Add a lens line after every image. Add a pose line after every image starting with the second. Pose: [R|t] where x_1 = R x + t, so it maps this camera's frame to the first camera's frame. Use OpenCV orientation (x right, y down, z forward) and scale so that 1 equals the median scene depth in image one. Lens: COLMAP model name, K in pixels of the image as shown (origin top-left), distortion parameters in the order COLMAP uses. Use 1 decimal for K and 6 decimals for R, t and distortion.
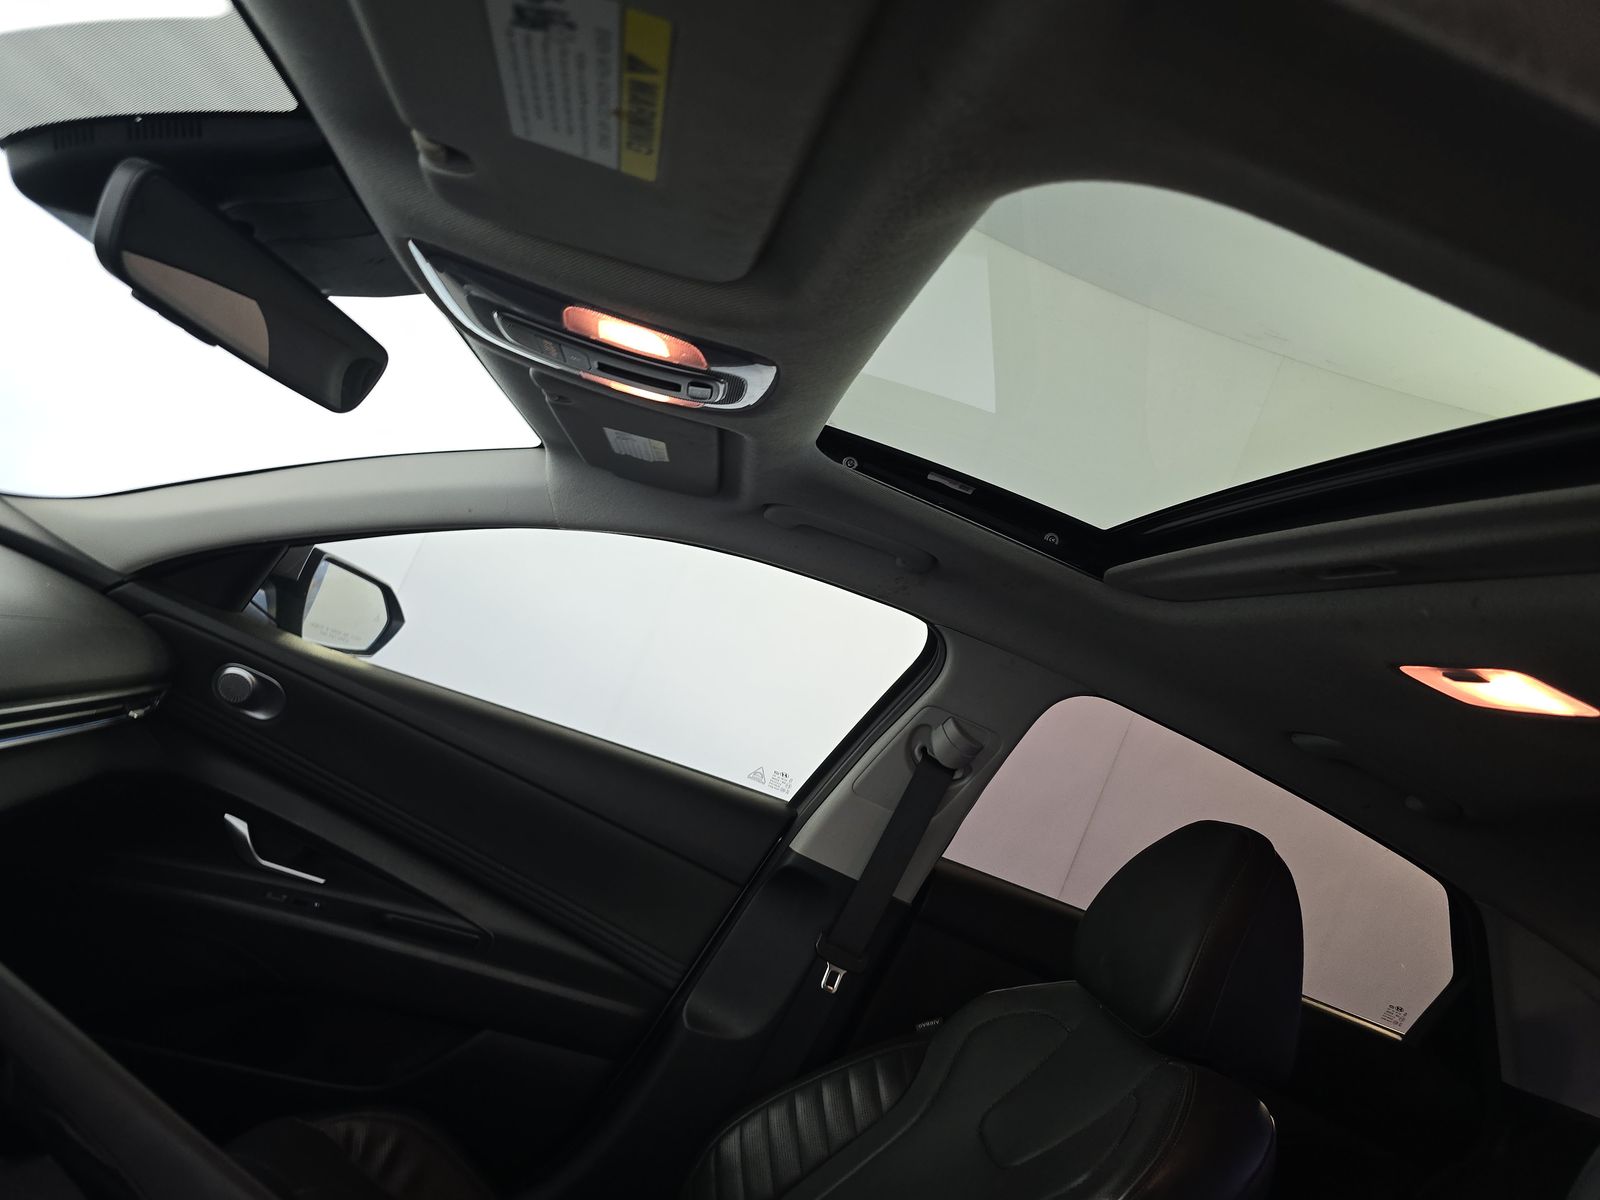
lens RADIAL K [[1095.3, 0, 796.0], [0, 1095.3, 586.7], [0, 0, 1]] dist [0.029250, -0.031870]
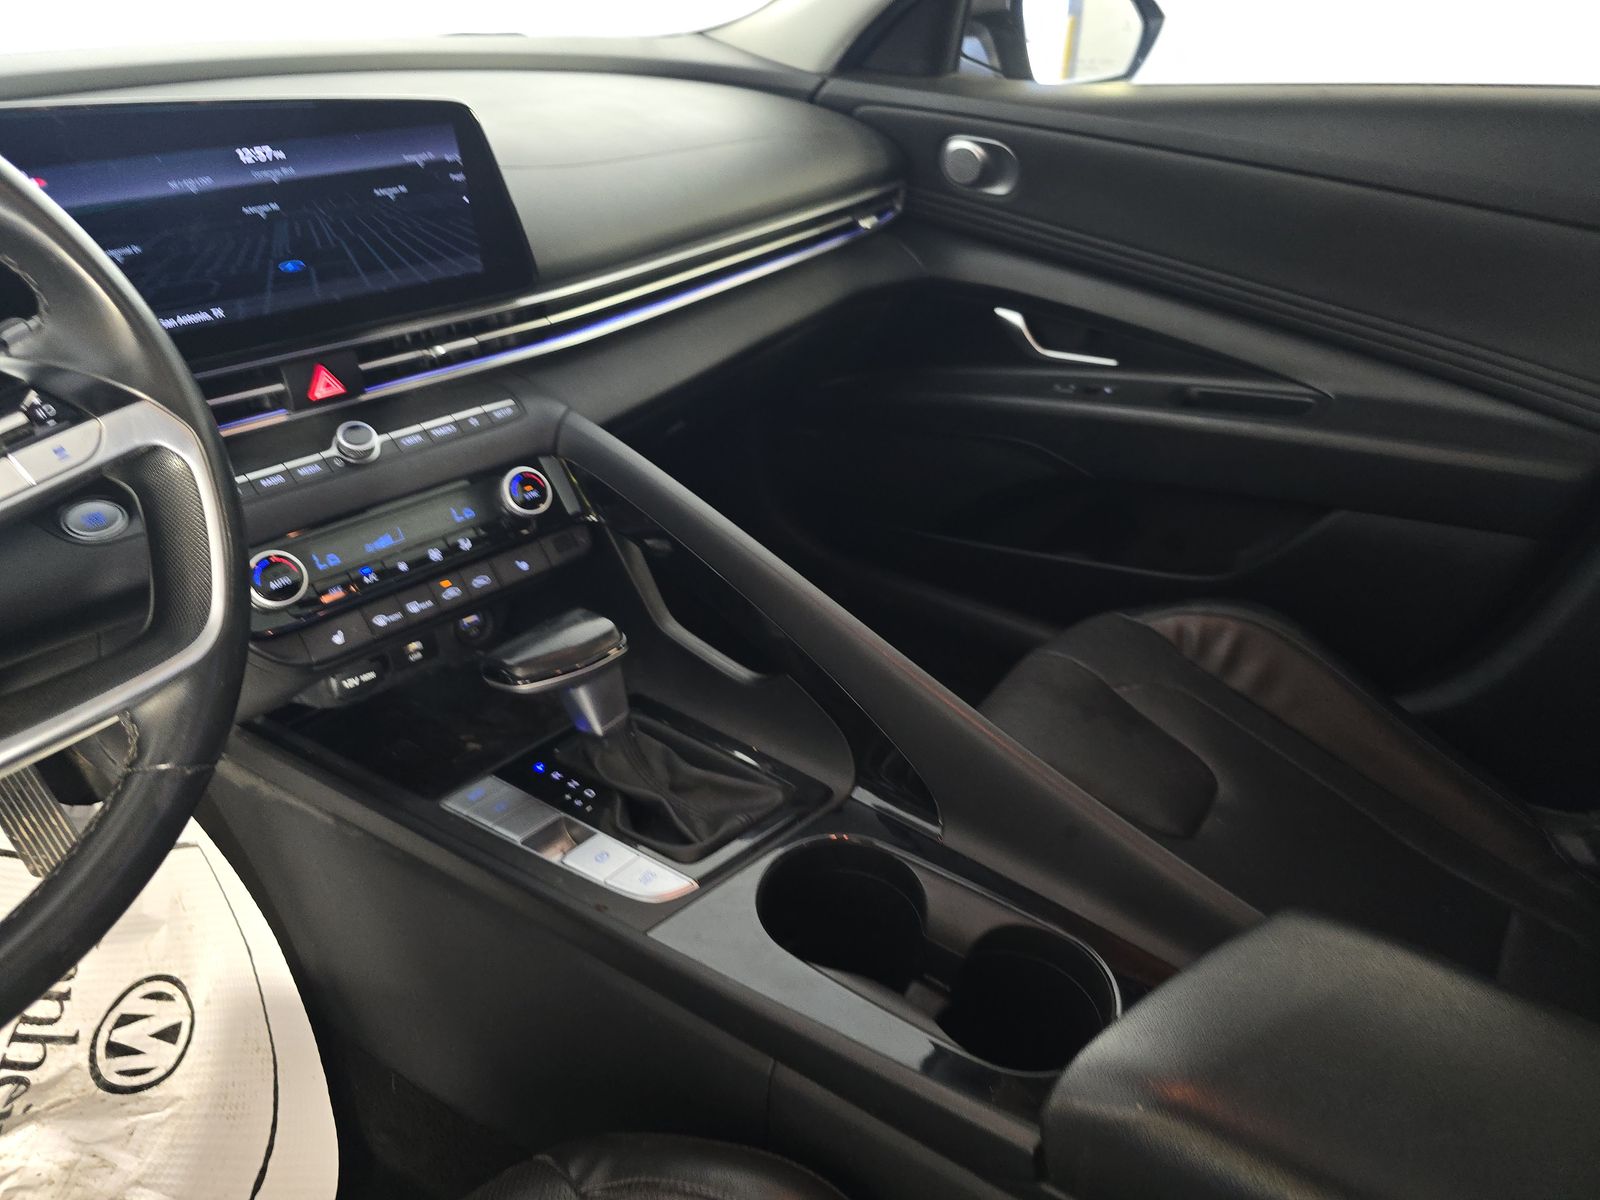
lens RADIAL K [[1095.3, 0, 799.5], [0, 1095.3, 597.8], [0, 0, 1]] dist [0.029250, -0.031870]
pose [[0.687056, -0.004728, -0.726589, 0.026578], [0.335371, 0.889154, 0.311338, 0.081583], [0.644577, -0.457583, 0.612485, 0.233561]]
